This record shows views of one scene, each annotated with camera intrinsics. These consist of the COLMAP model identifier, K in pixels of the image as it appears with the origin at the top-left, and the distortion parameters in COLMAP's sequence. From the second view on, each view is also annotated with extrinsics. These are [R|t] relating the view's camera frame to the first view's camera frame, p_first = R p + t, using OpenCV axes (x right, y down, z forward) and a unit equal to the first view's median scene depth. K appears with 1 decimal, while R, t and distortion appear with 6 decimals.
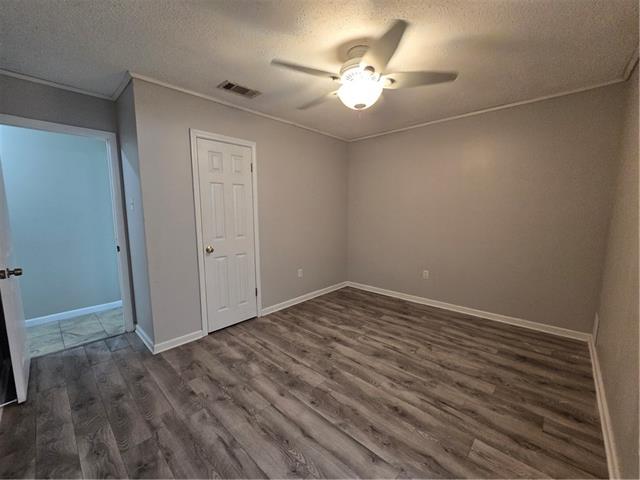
lens RADIAL K [[262.8, 0, 320.0], [0, 262.8, 240.3], [0, 0, 1]] dist [-0.003051, -0.000325]
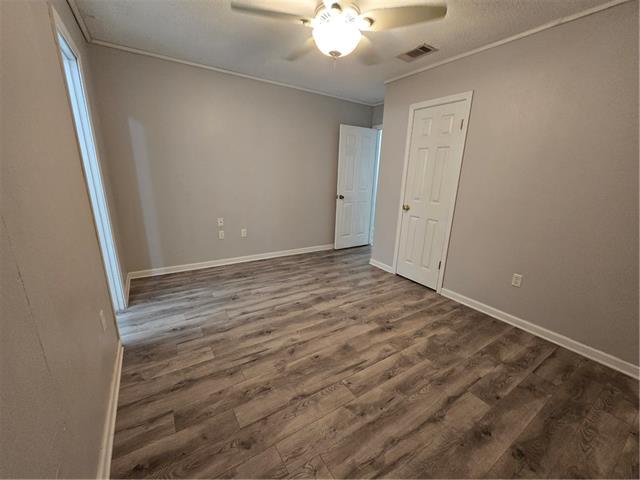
lens RADIAL K [[262.8, 0, 322.3], [0, 262.8, 241.2], [0, 0, 1]] dist [-0.003051, -0.000325]
pose [[-0.238135, 0.244187, -0.940034, 0.942153], [-0.146185, 0.947840, 0.283247, -0.115829], [0.960167, 0.204870, -0.190018, 1.012476]]
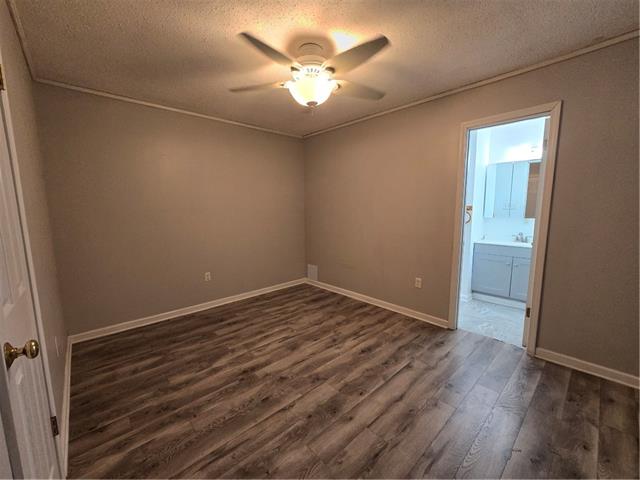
lens RADIAL K [[262.8, 0, 323.3], [0, 262.8, 241.5], [0, 0, 1]] dist [-0.003051, -0.000325]
pose [[0.068552, -0.123264, 0.990003, -0.733198], [0.126161, 0.985442, 0.113960, -0.075076], [-0.989638, 0.117088, 0.083105, 0.746972]]
